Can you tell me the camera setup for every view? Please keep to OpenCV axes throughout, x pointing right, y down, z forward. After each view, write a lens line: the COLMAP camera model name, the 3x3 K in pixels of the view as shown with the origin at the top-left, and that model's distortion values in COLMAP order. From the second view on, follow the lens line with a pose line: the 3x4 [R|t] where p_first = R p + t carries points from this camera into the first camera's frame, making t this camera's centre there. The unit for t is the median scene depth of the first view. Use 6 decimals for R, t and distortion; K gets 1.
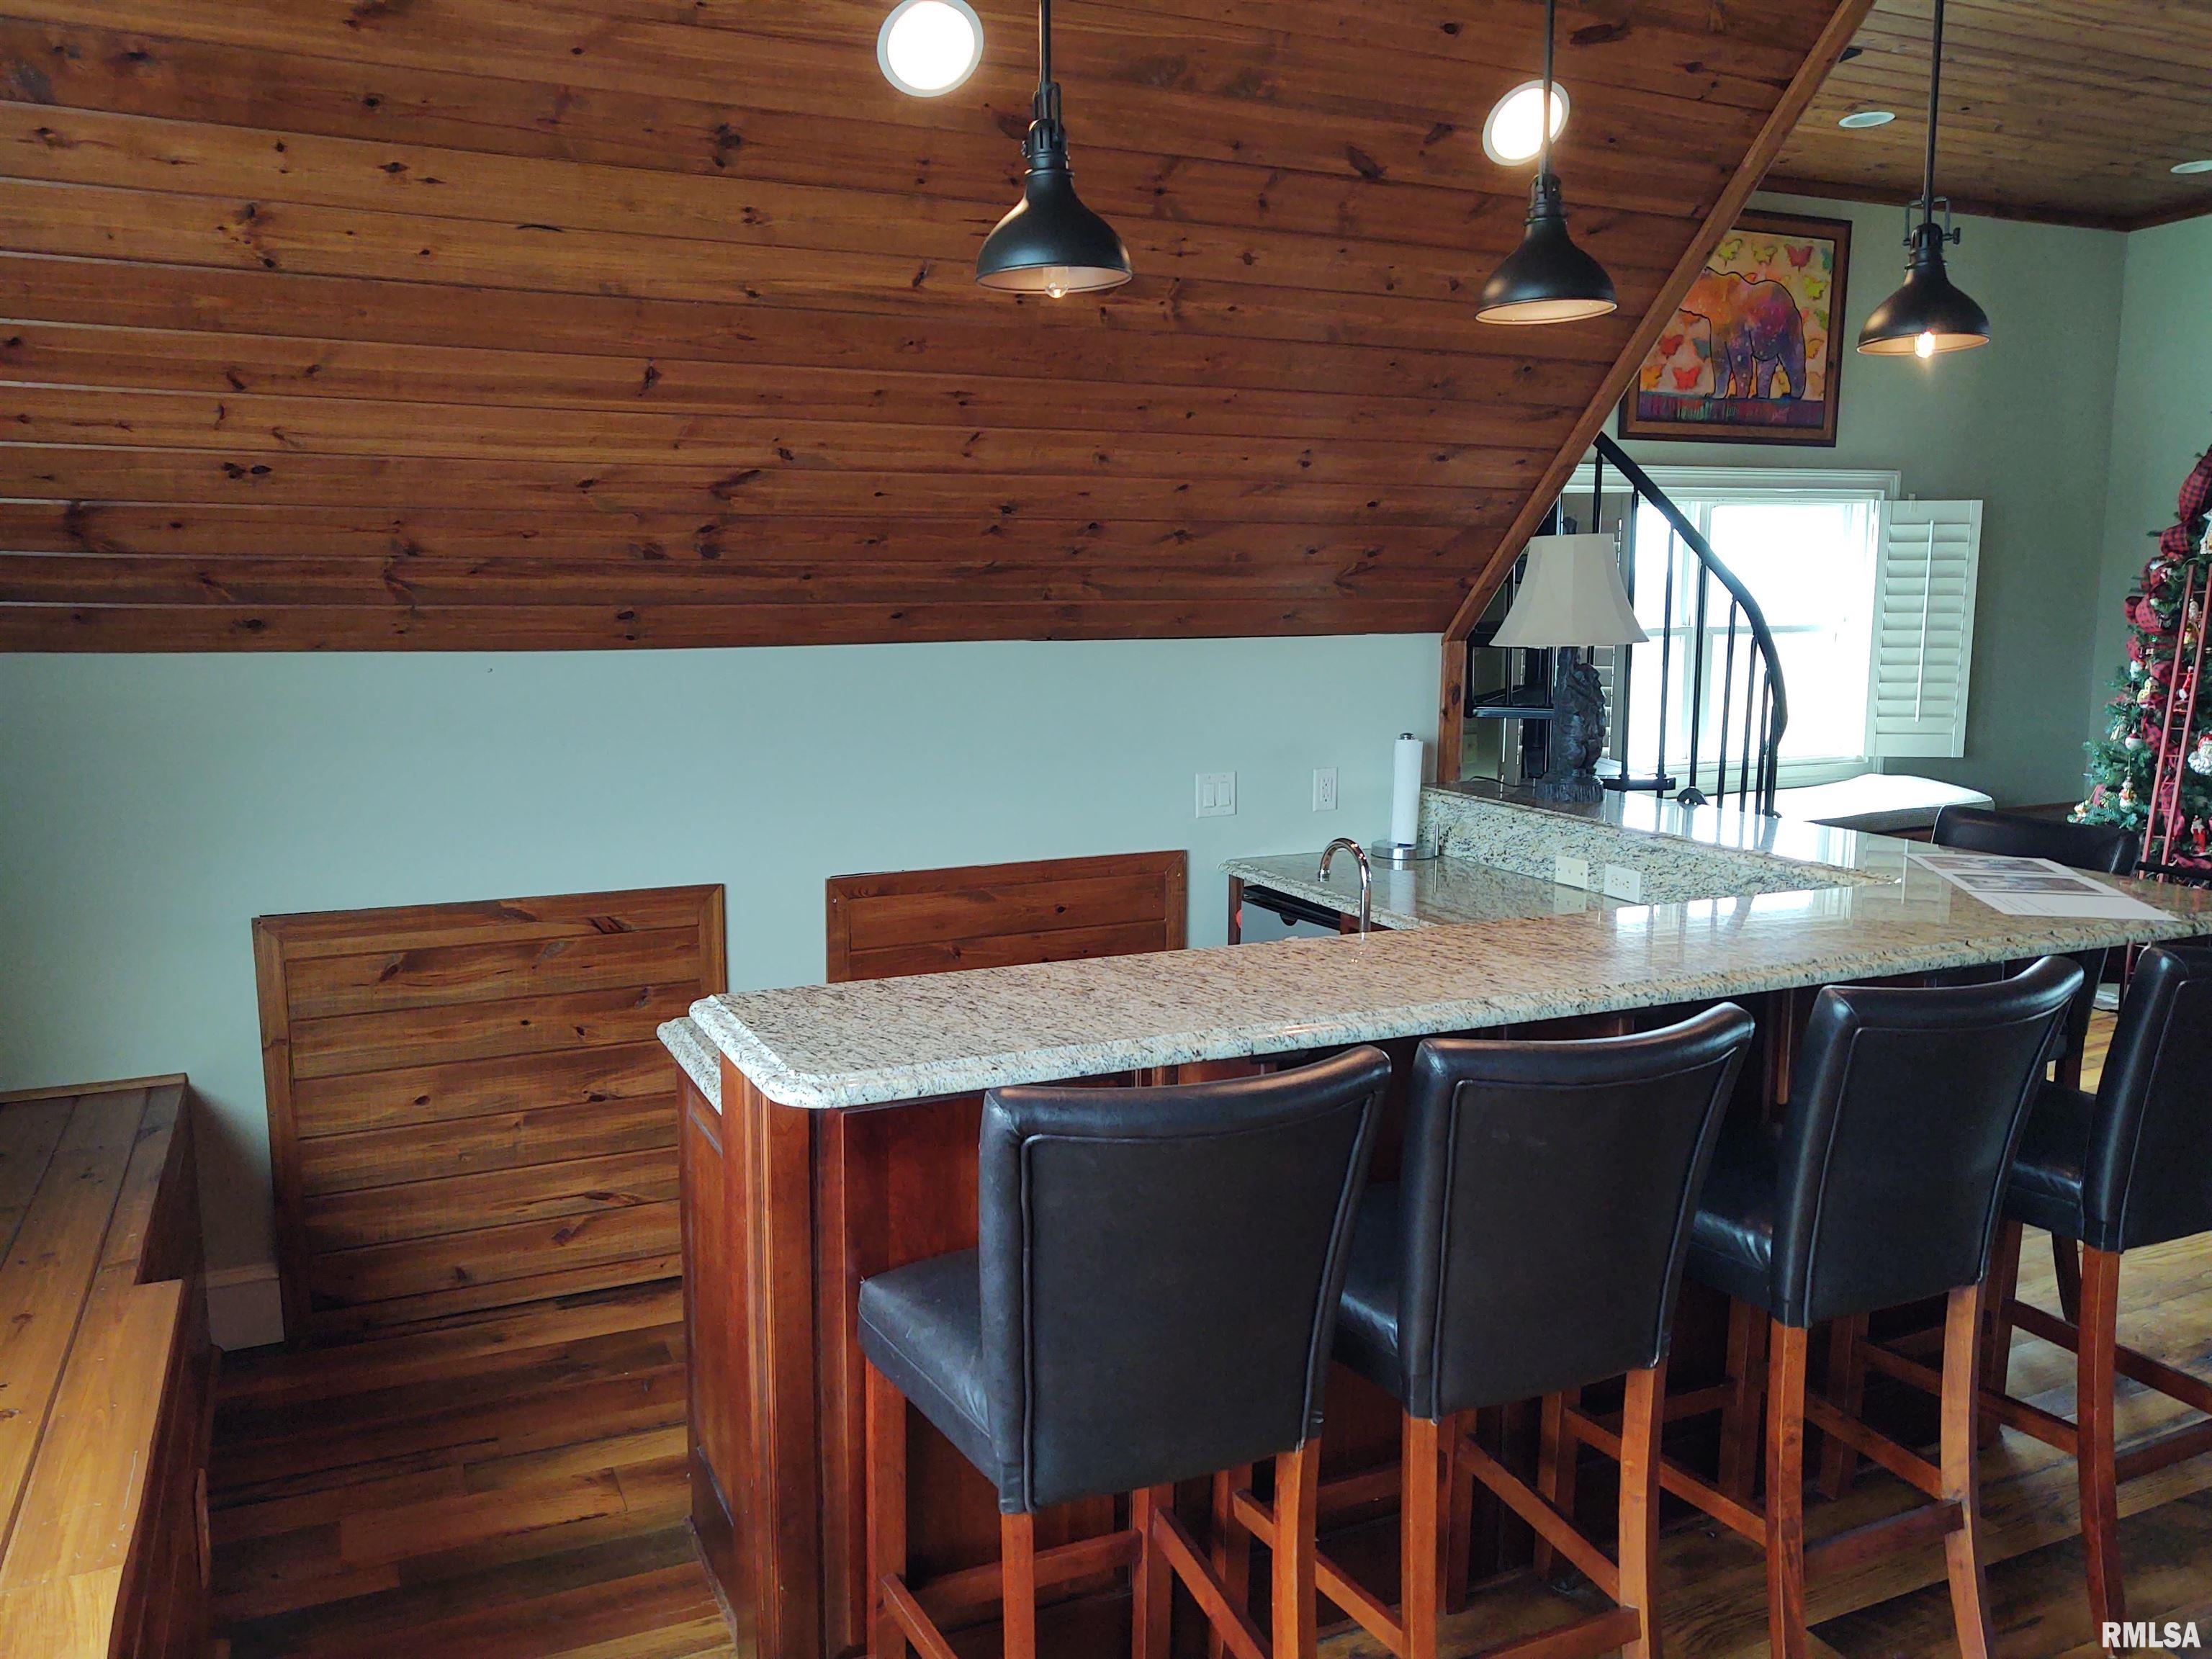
lens RADIAL K [[1698.0, 0, 1104.2], [0, 1698.0, 831.8], [0, 0, 1]] dist [0.018939, -0.036286]
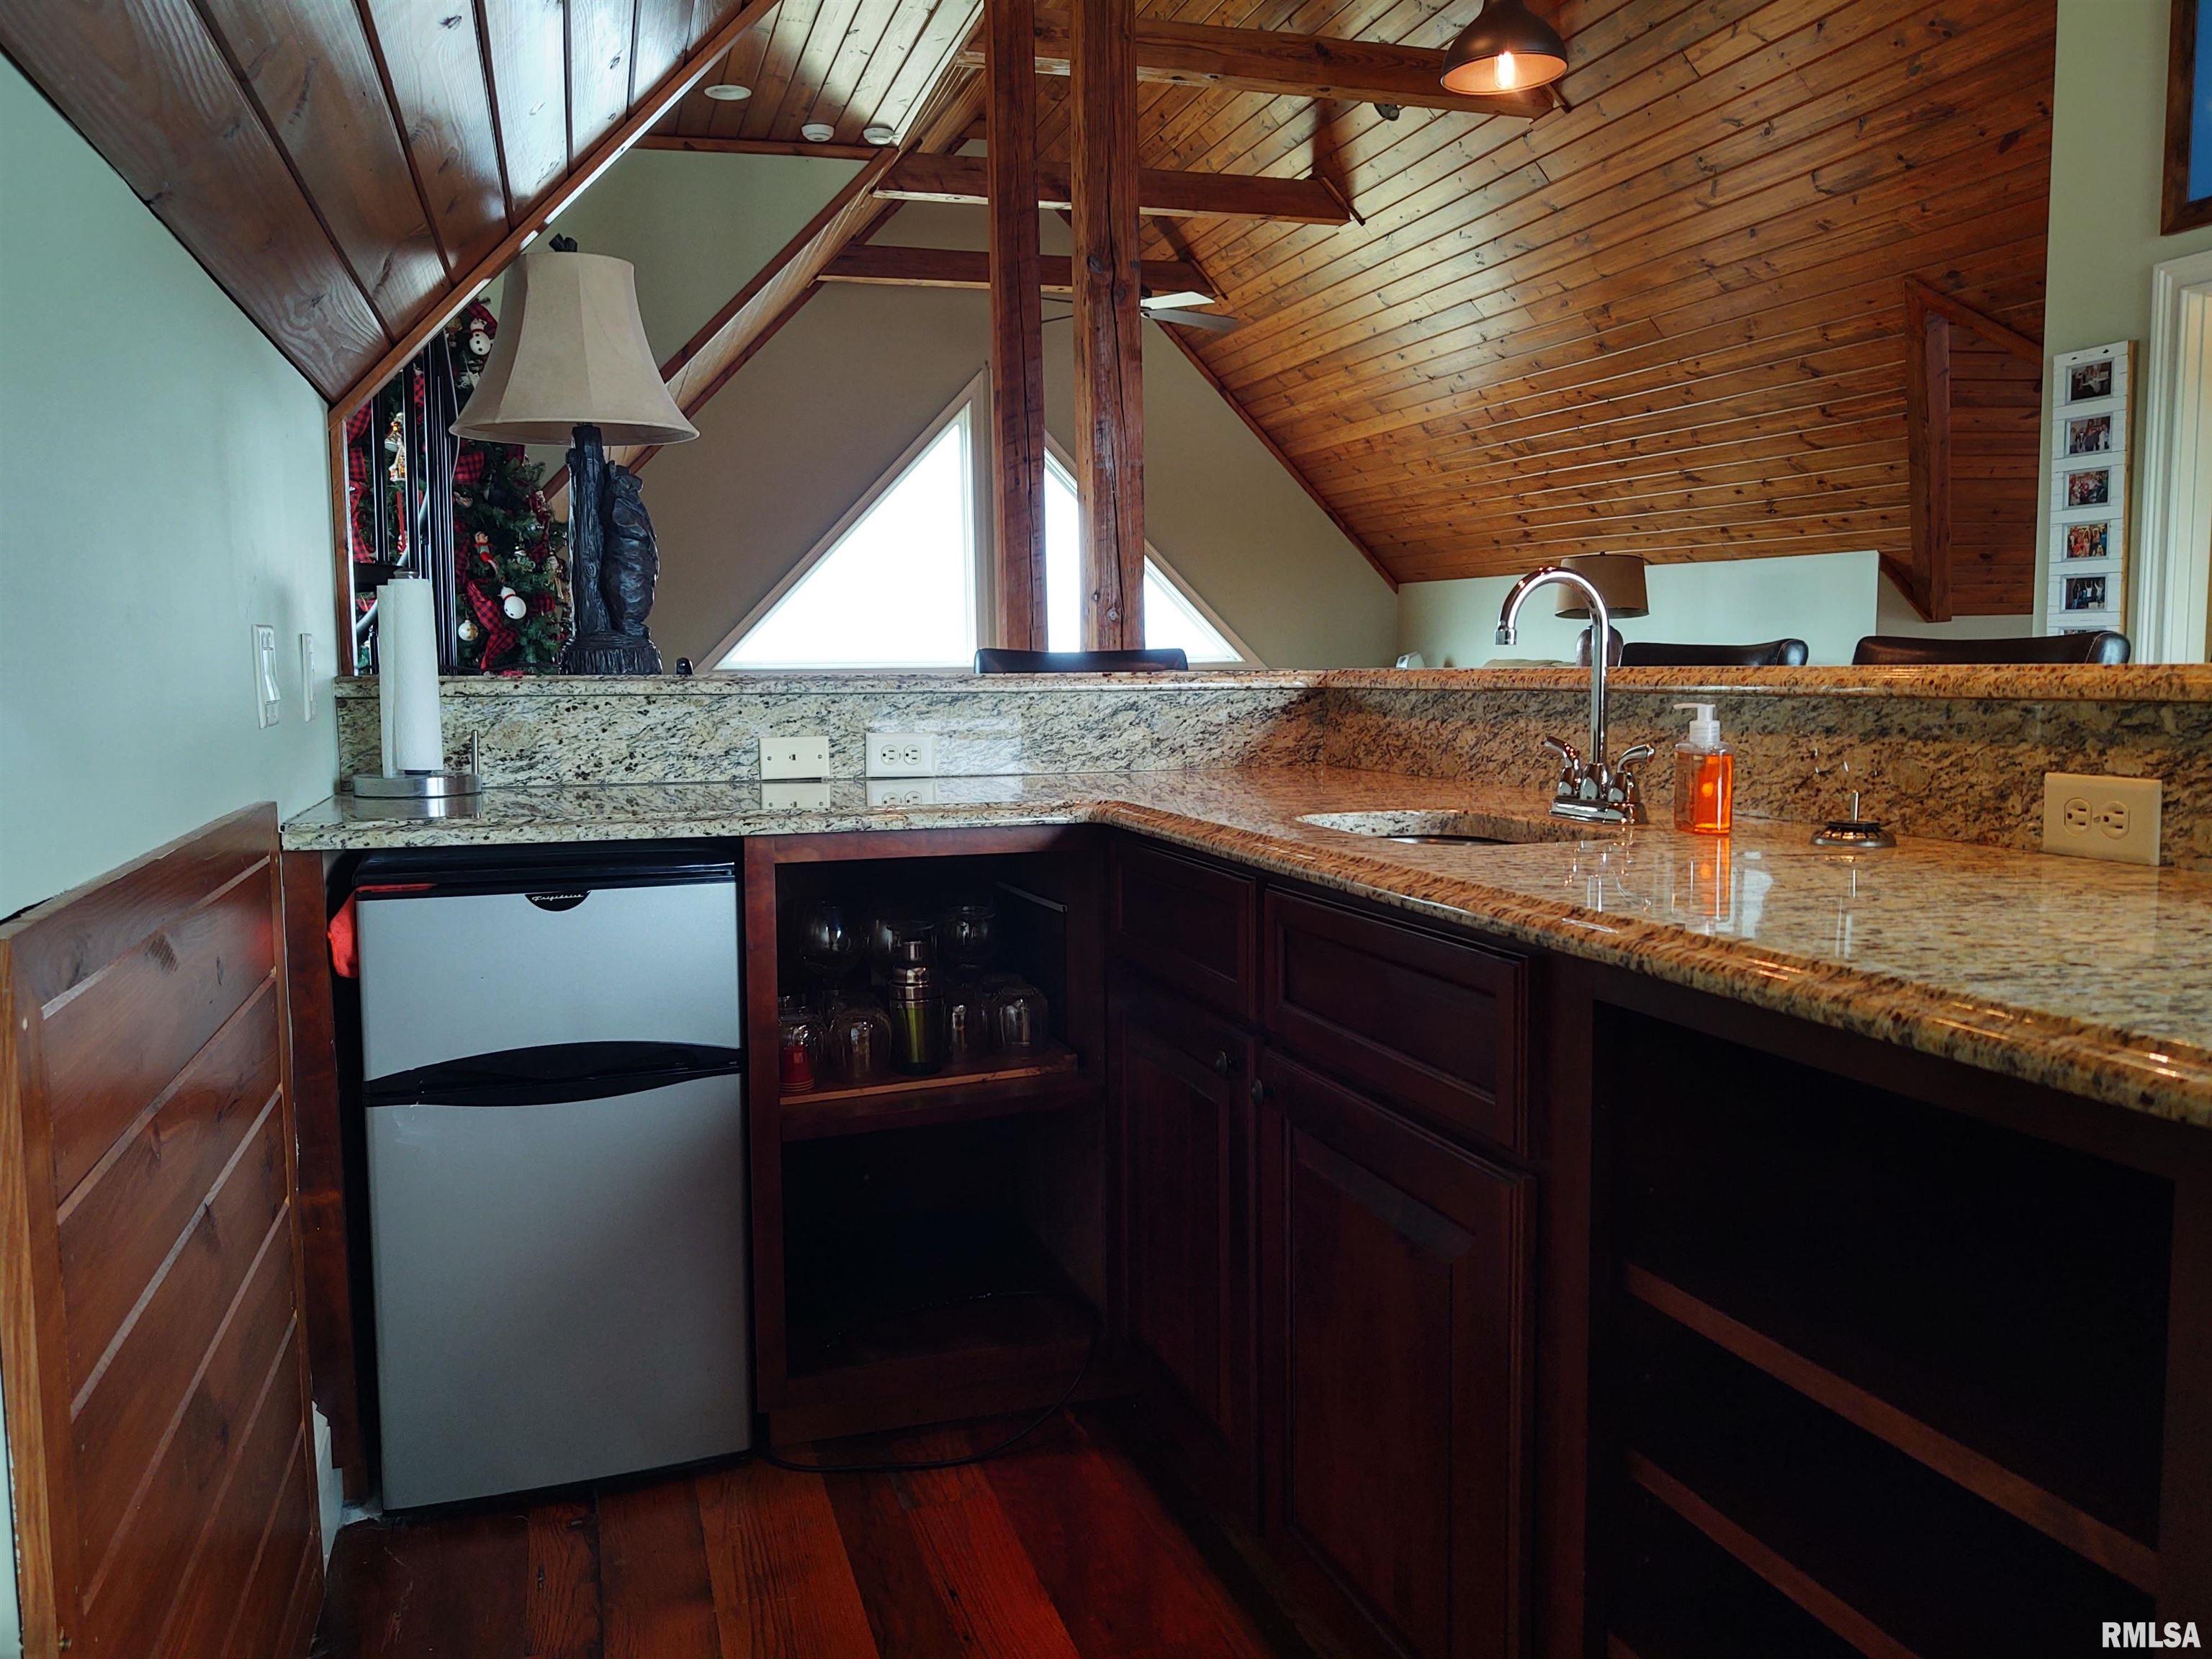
lens RADIAL K [[1698.0, 0, 1105.9], [0, 1698.0, 824.0], [0, 0, 1]] dist [0.018939, -0.036286]
pose [[0.122270, -0.098211, 0.987626, -0.372012], [0.152655, 0.985112, 0.079062, 0.014721], [-0.980687, 0.141100, 0.135442, 0.776119]]
